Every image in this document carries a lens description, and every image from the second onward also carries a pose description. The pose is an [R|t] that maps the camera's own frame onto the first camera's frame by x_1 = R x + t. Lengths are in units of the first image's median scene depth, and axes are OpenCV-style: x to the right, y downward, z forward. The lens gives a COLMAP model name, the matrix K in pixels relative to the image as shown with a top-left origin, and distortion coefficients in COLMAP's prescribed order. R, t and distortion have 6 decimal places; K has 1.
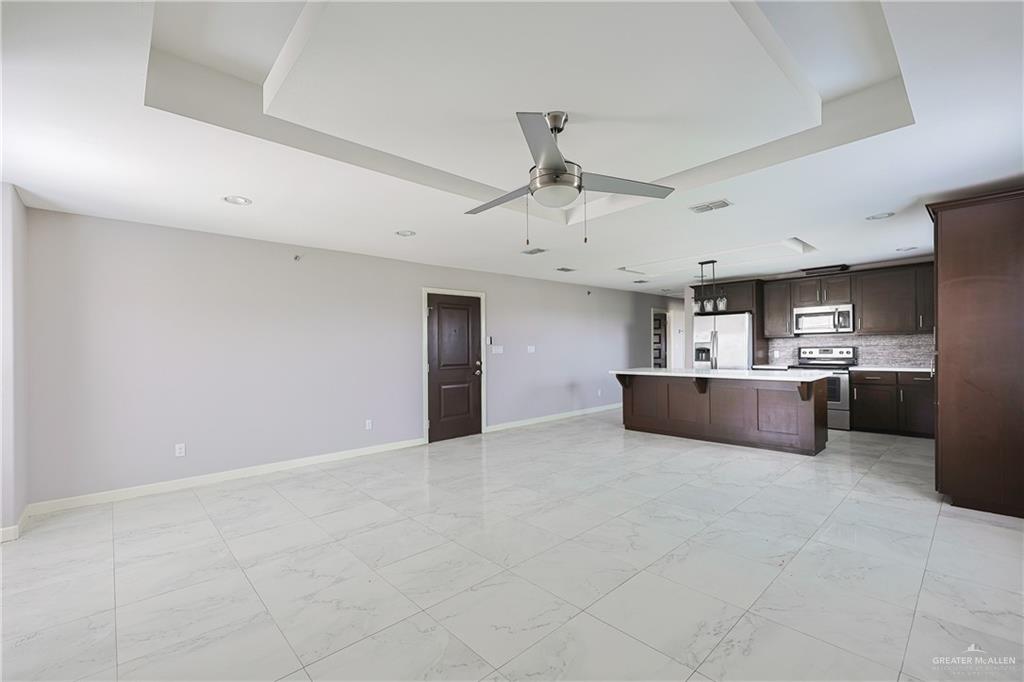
lens RADIAL K [[433.9, 0, 513.1], [0, 433.9, 345.7], [0, 0, 1]] dist [-0.000105, -0.000004]
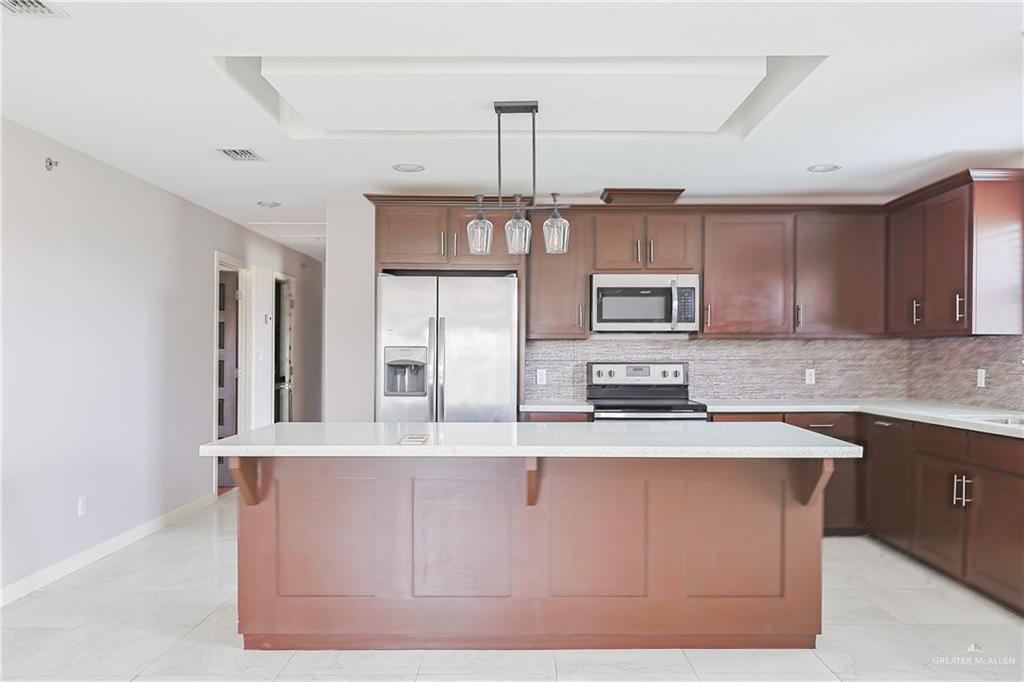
lens RADIAL K [[792.3, 0, 512.4], [0, 792.3, 349.4], [0, 0, 1]] dist [0.033352, 0.001037]
pose [[0.679142, 0.023100, 0.733643, -0.005267], [-0.015599, 0.999733, -0.017038, 0.006169], [-0.733841, 0.000127, 0.679321, 0.510950]]
